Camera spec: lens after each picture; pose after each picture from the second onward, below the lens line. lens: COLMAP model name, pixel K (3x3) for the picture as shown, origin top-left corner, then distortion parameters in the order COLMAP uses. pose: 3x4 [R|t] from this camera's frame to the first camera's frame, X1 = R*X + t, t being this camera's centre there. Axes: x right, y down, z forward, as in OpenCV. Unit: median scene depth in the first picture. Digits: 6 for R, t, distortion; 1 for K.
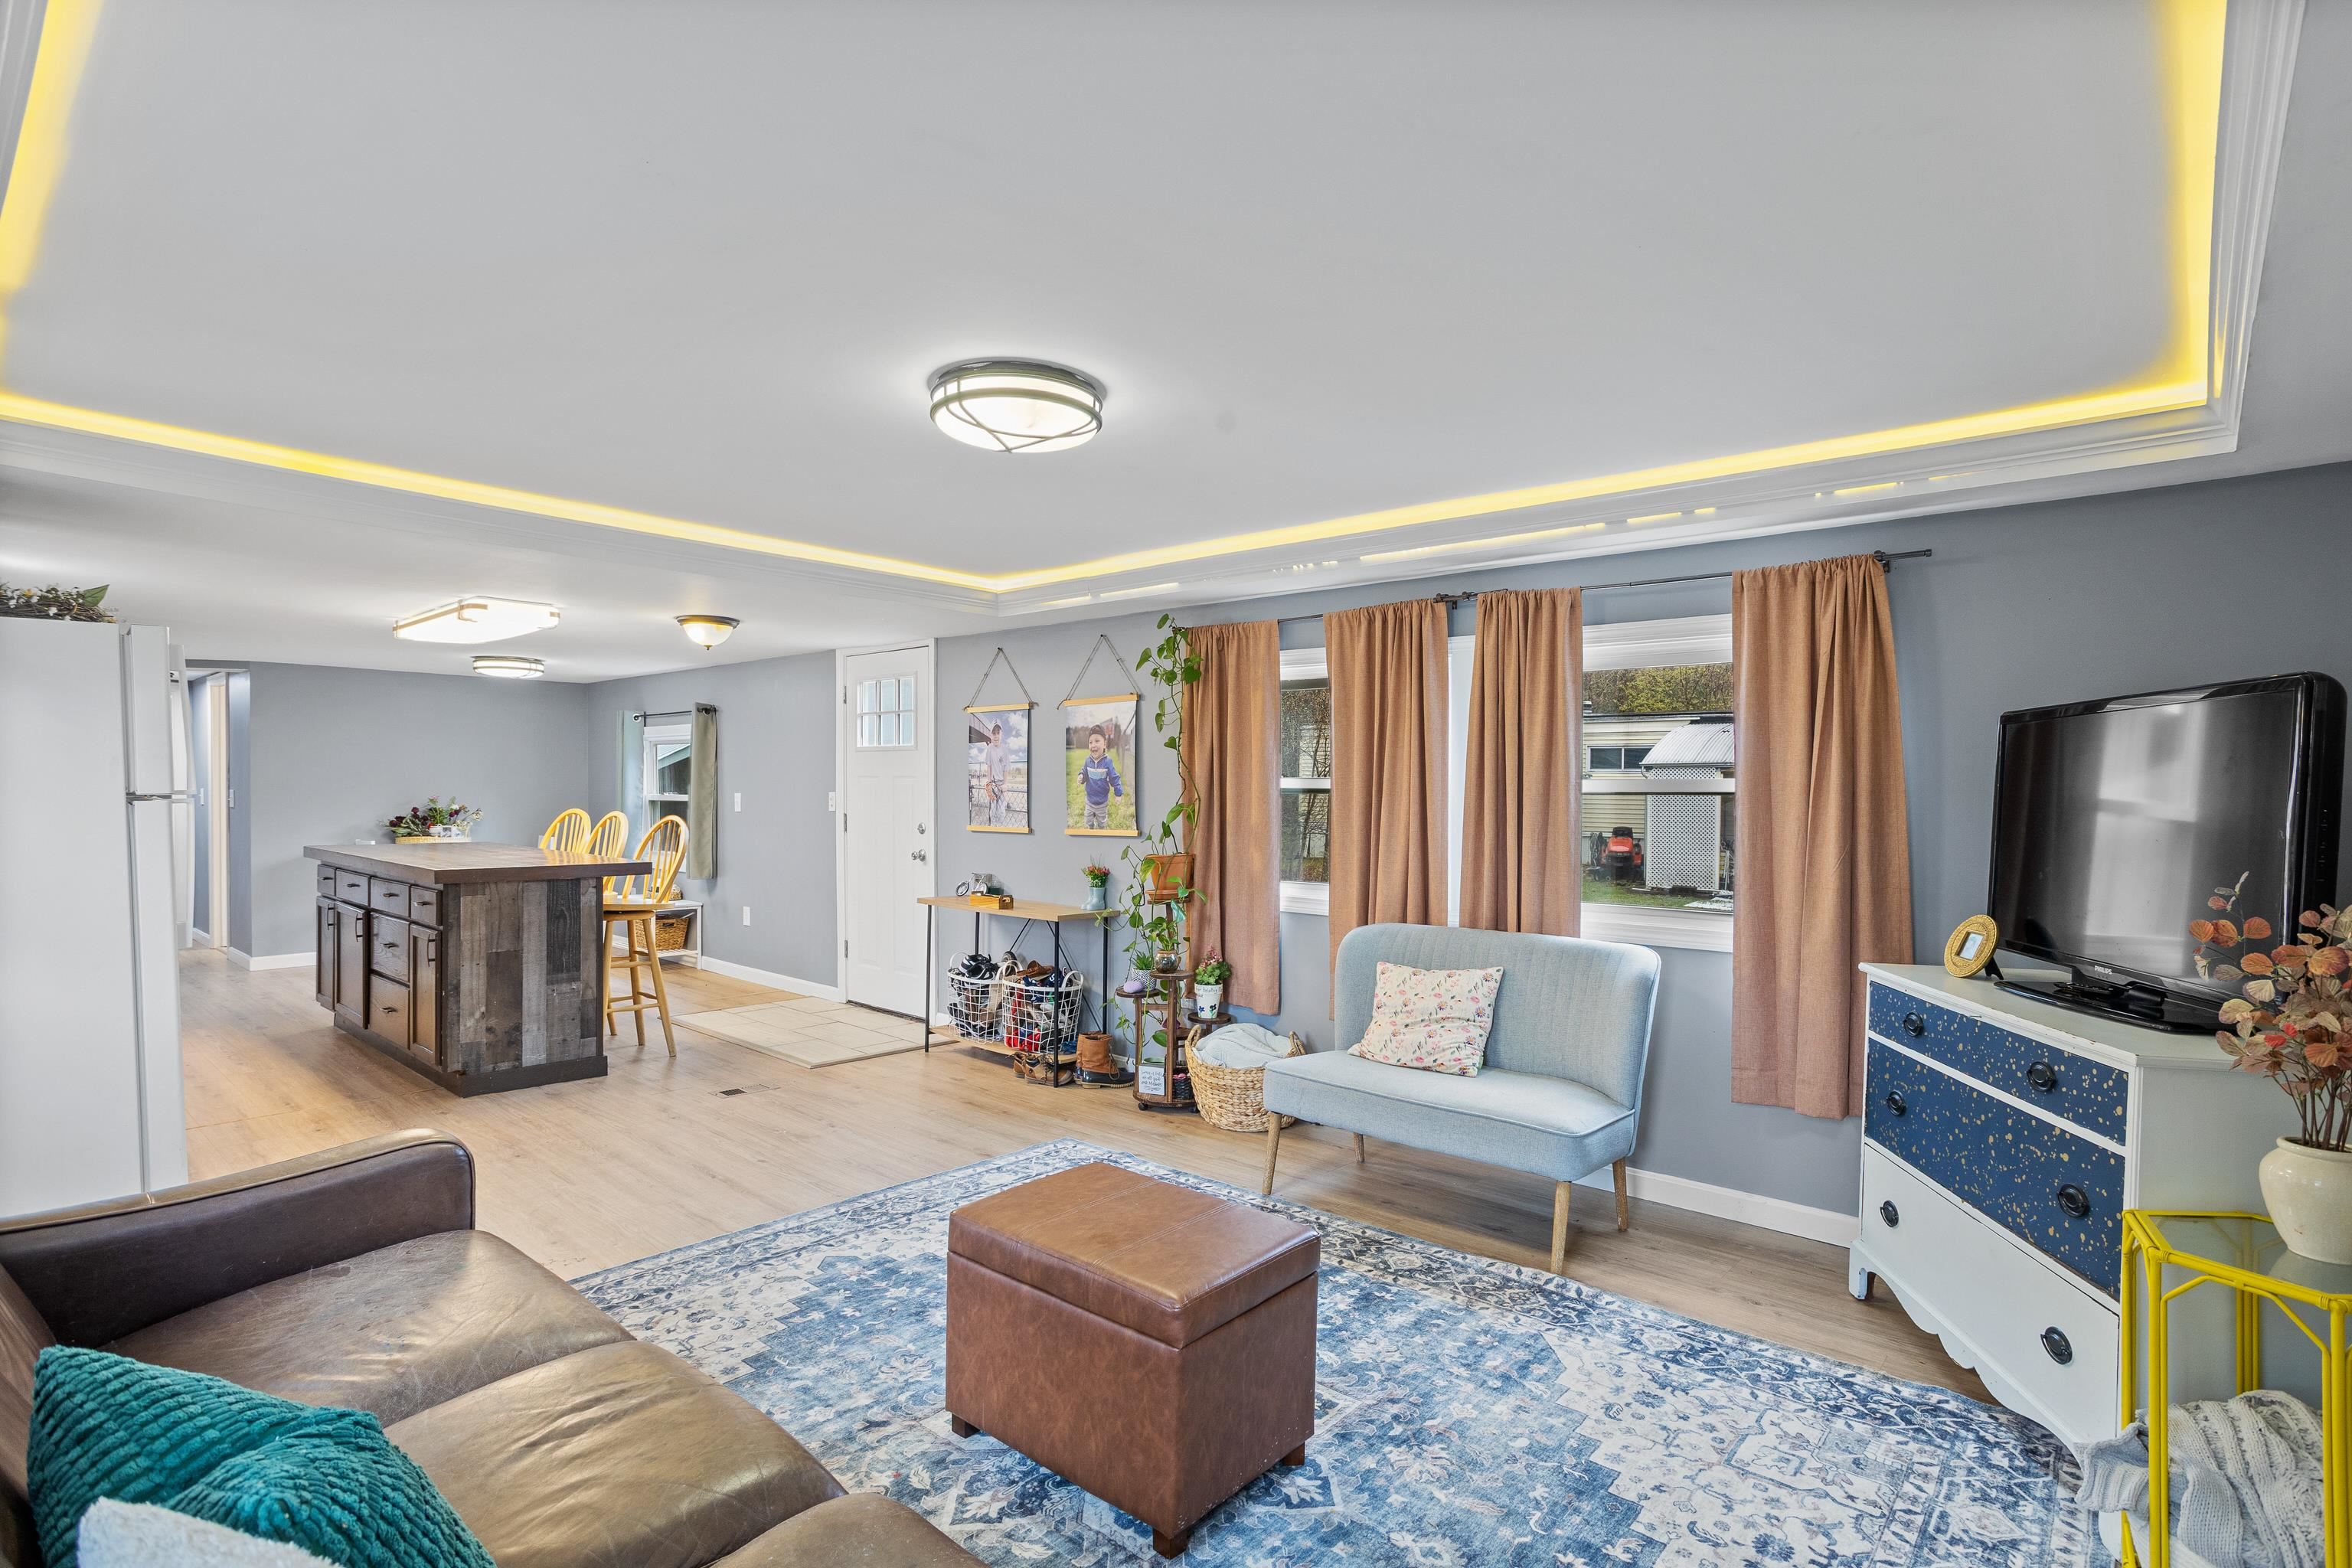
lens RADIAL K [[1146.7, 0, 1181.8], [0, 1146.7, 799.4], [0, 0, 1]] dist [-0.064527, 0.050527]
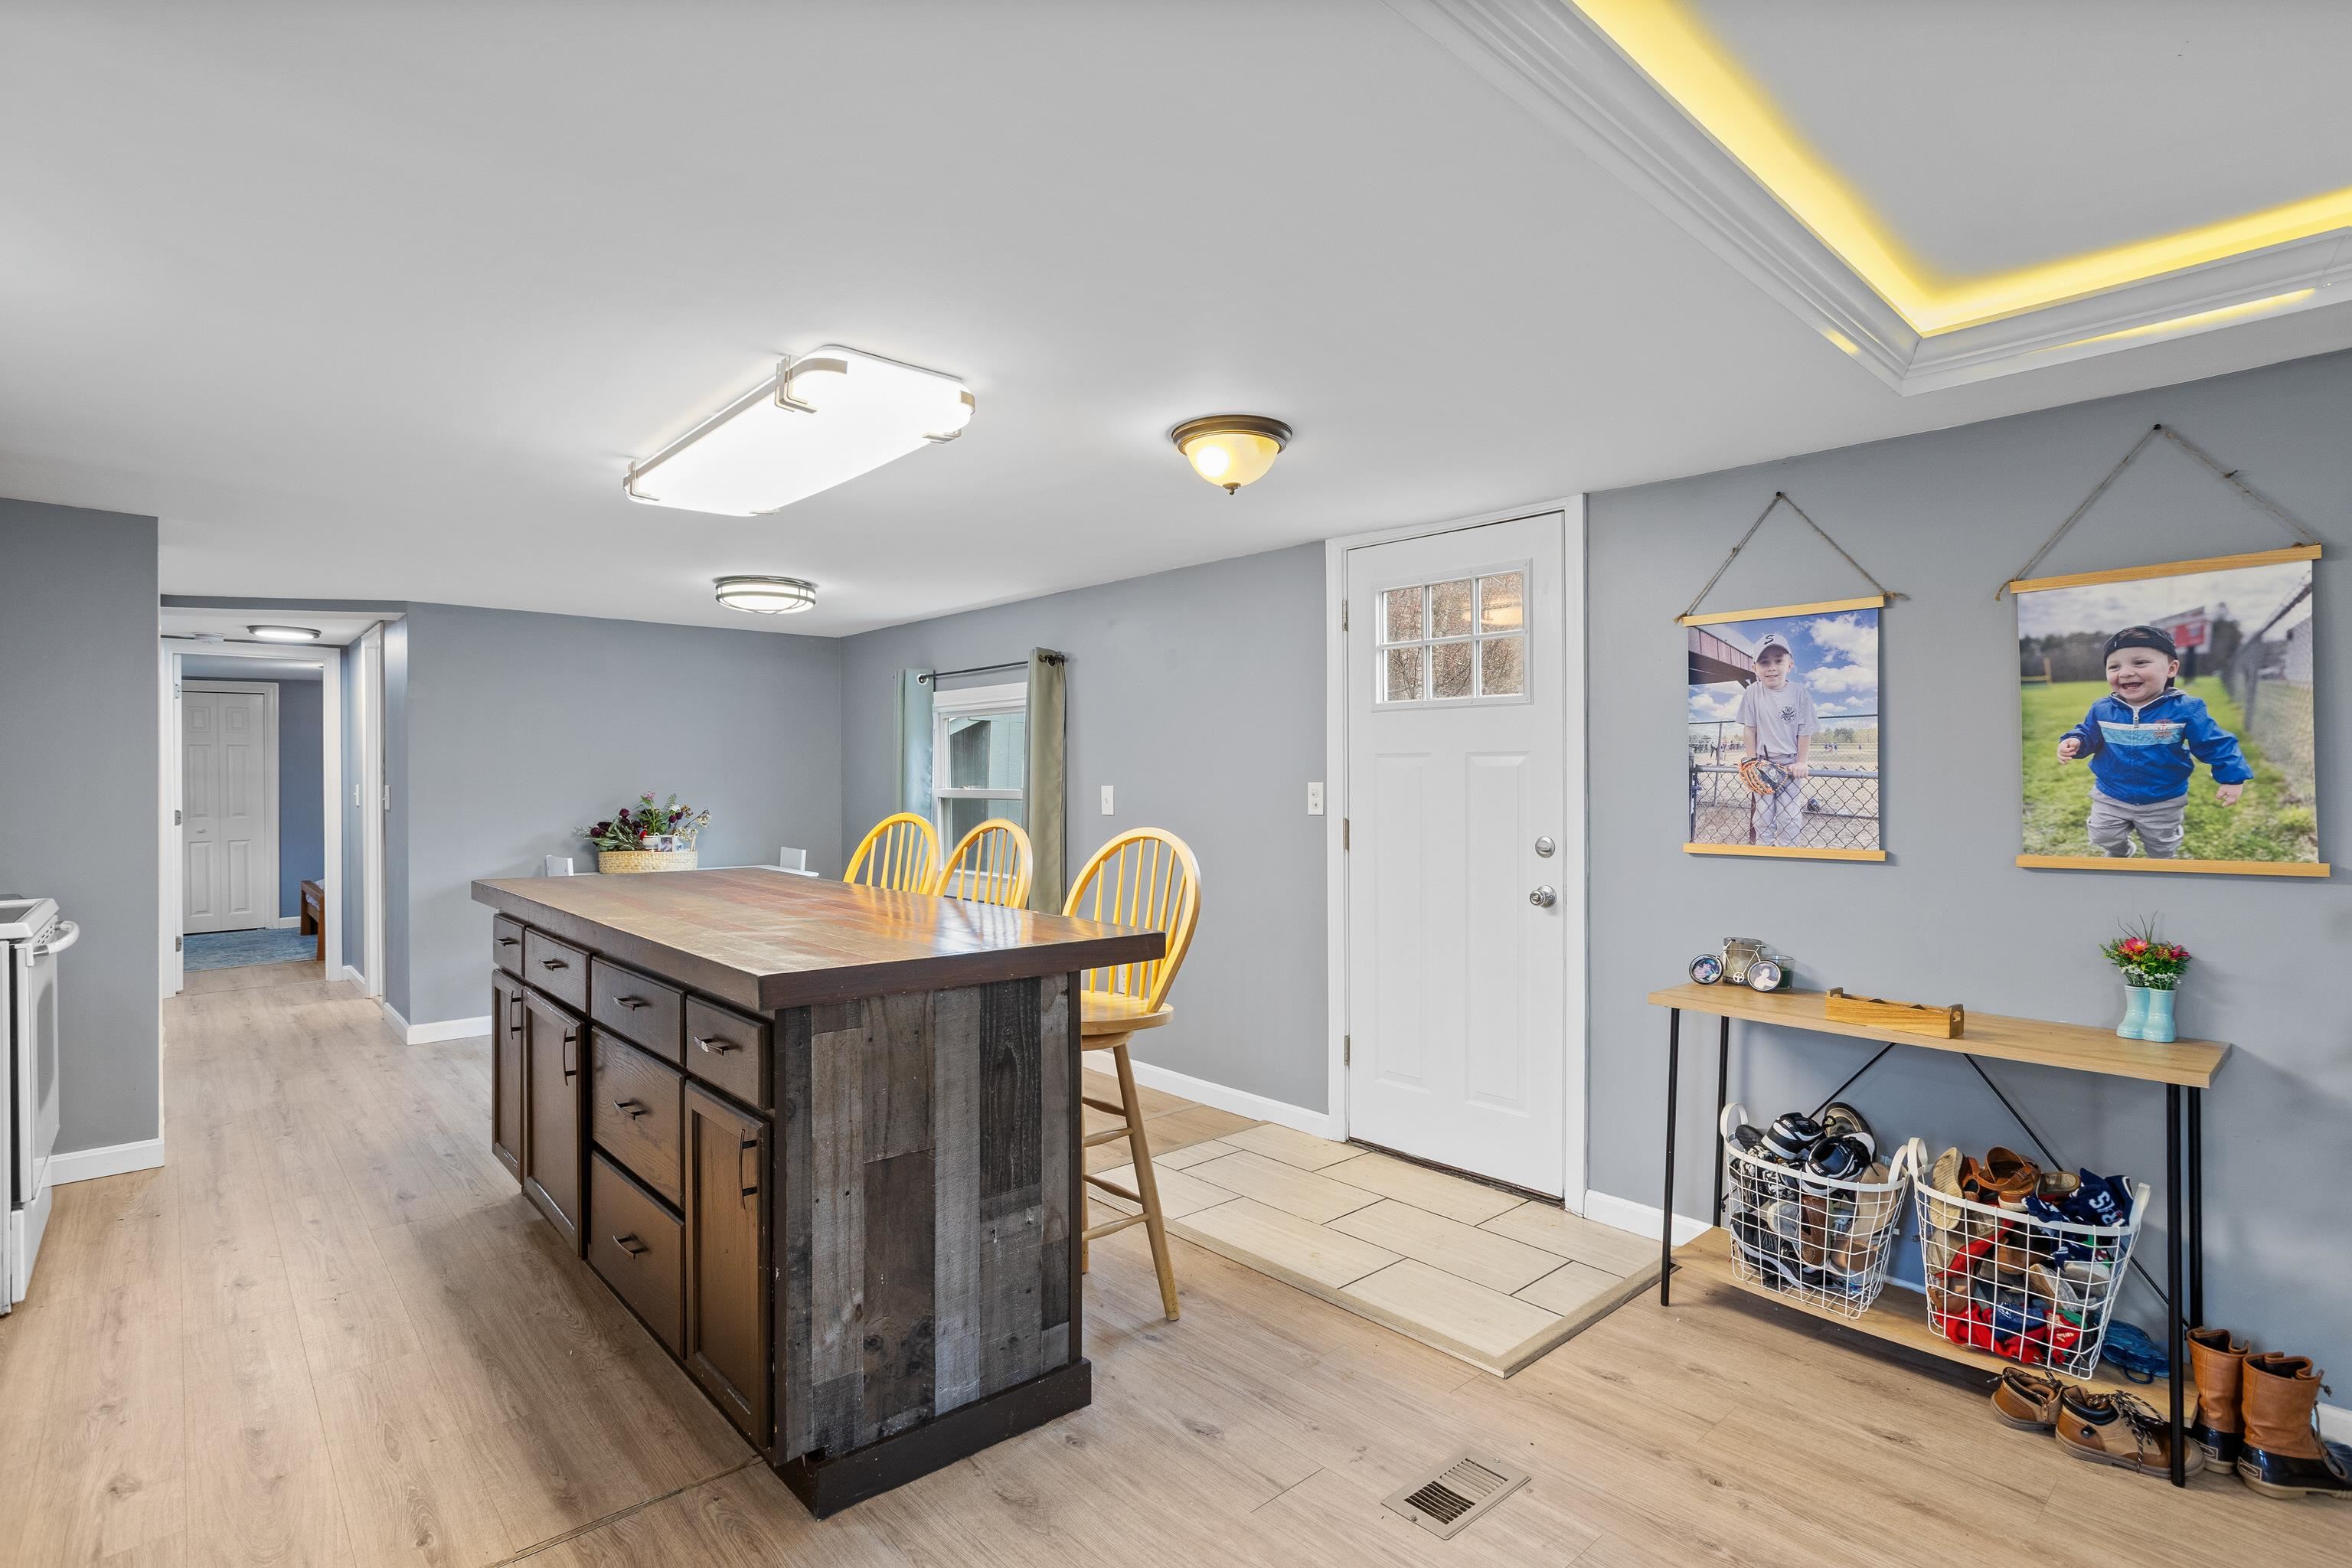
lens RADIAL K [[1144.5, 0, 1192.5], [0, 1144.5, 785.3], [0, 0, 1]] dist [-0.057410, 0.037215]
pose [[0.994620, -0.005923, -0.103420, -0.429937], [0.005220, 0.999961, -0.007062, -0.001439], [0.103458, 0.006485, 0.994613, 0.563592]]
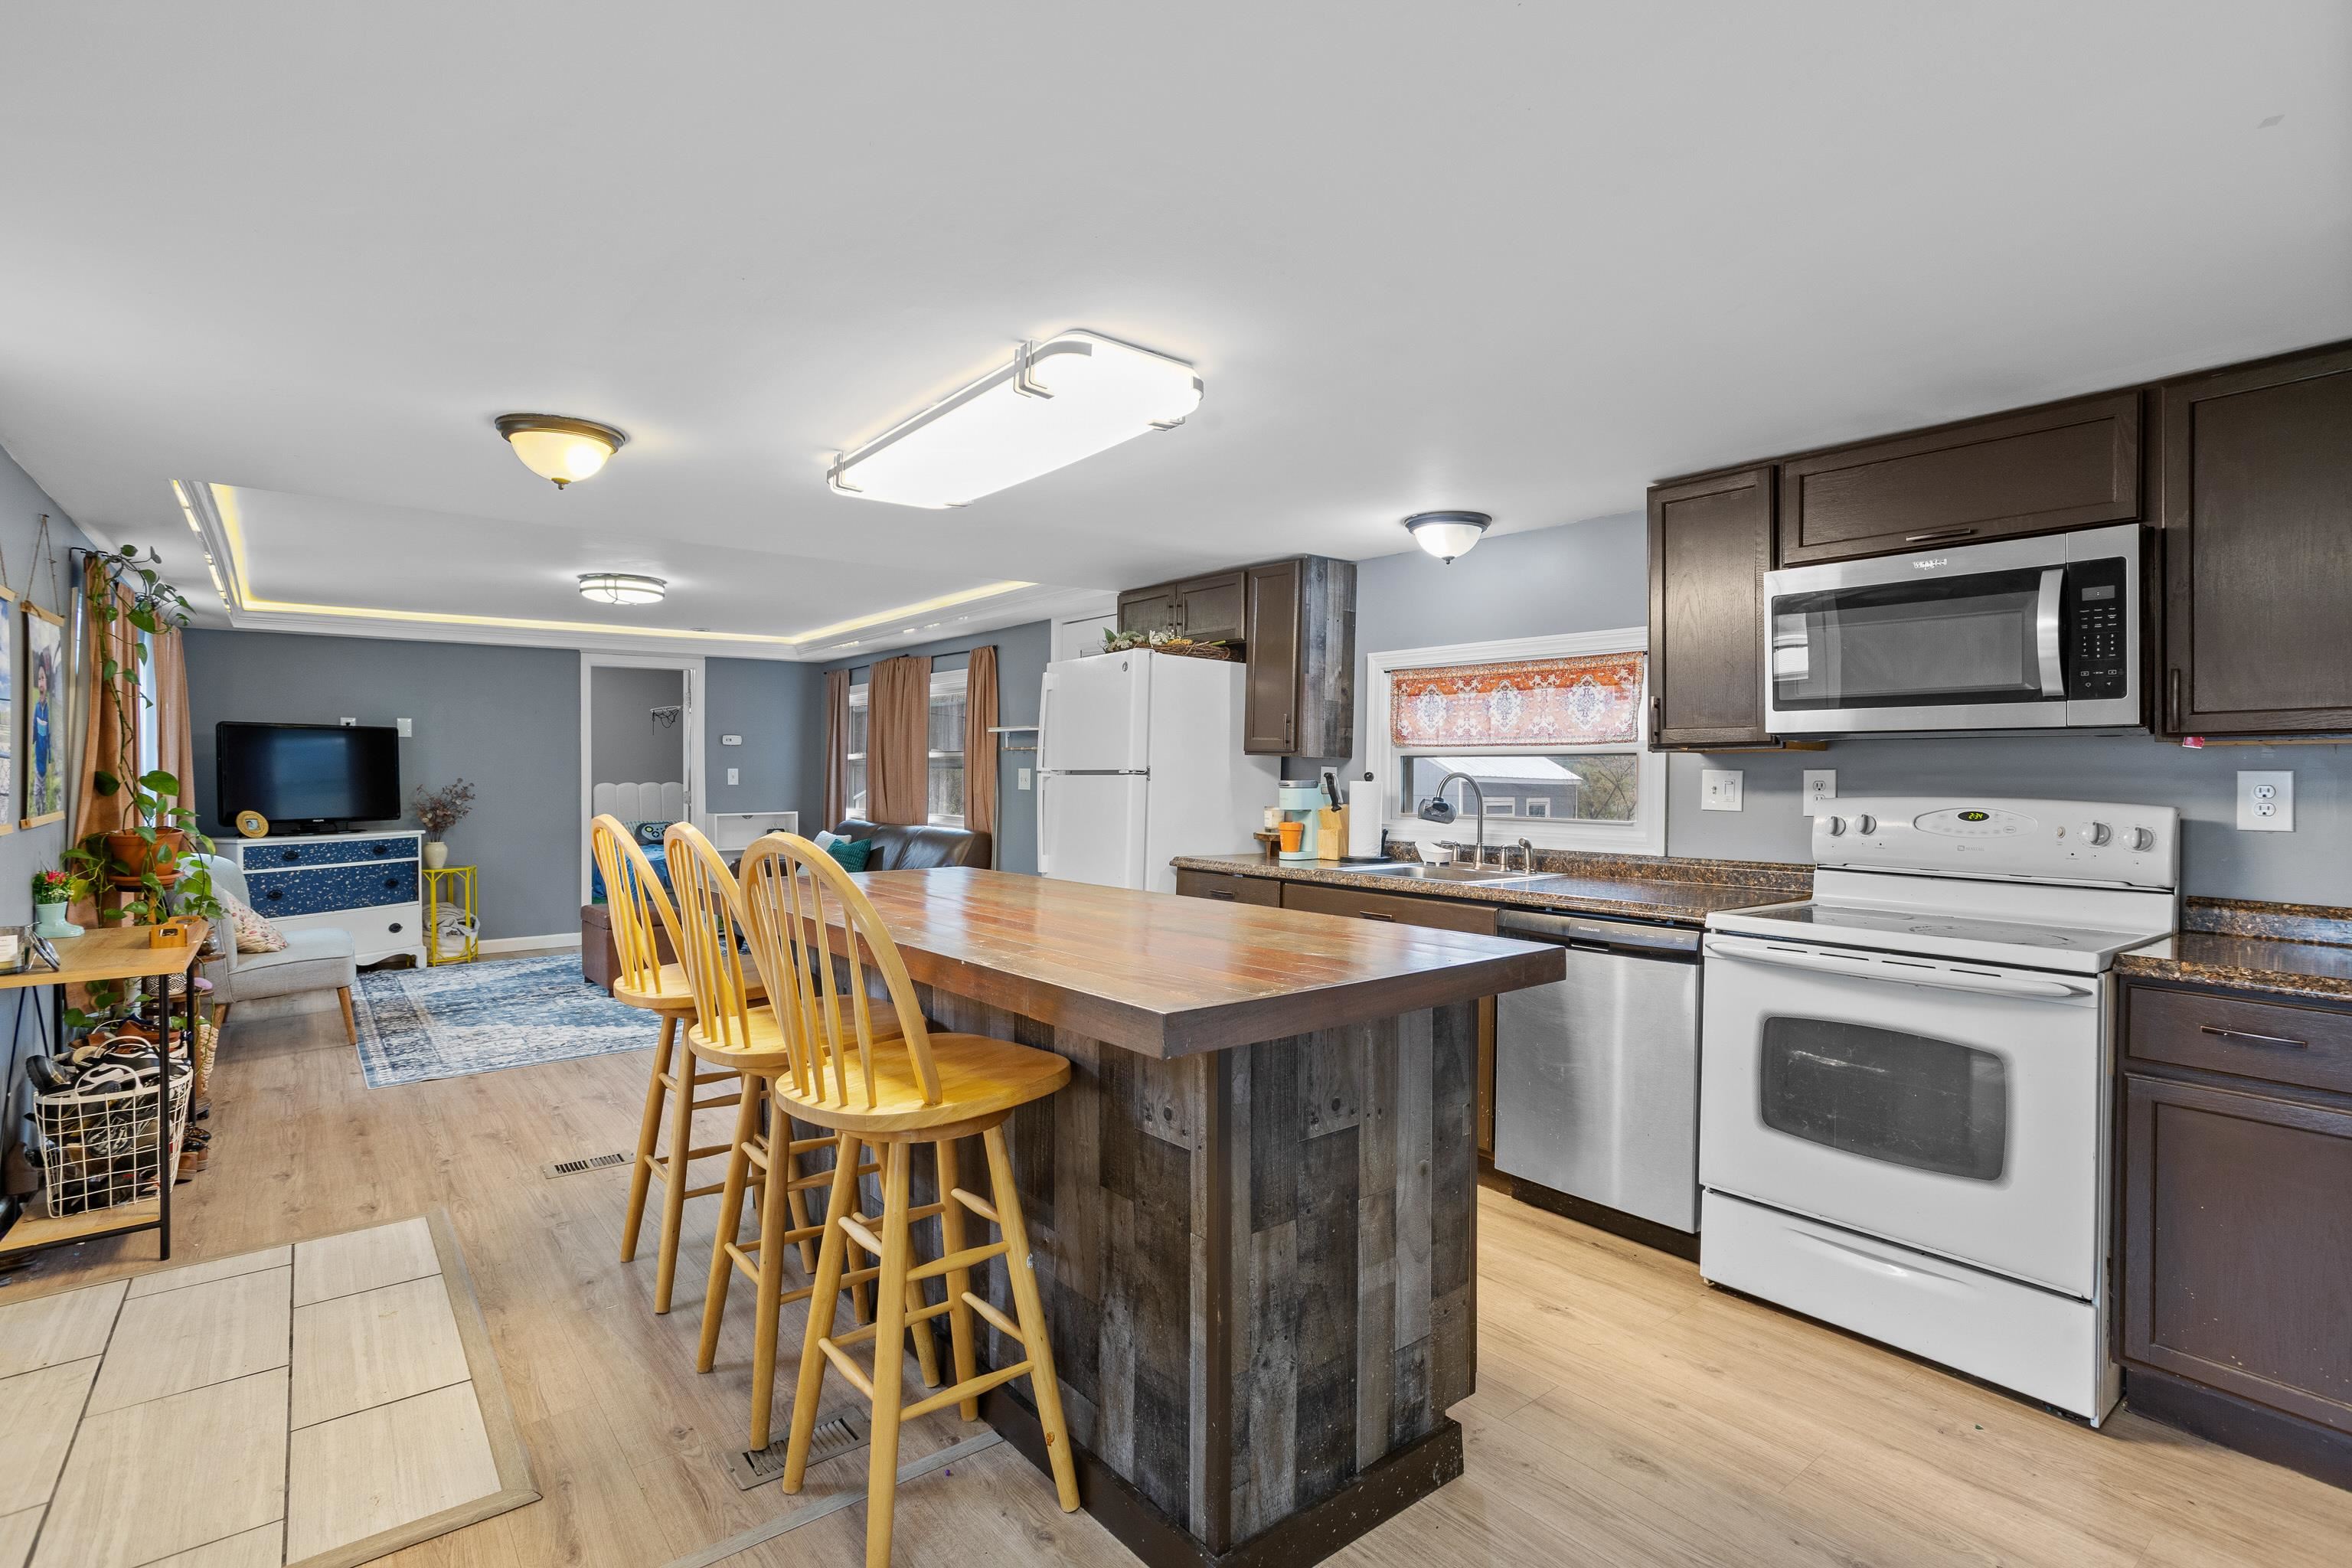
lens RADIAL K [[1138.3, 0, 1182.4], [0, 1138.3, 768.0], [0, 0, 1]] dist [-0.058841, 0.036127]
pose [[-0.984313, -0.013537, 0.175908, -0.880547], [-0.012506, 0.999898, 0.006966, -0.014693], [-0.175985, 0.004657, -0.984382, 1.623939]]
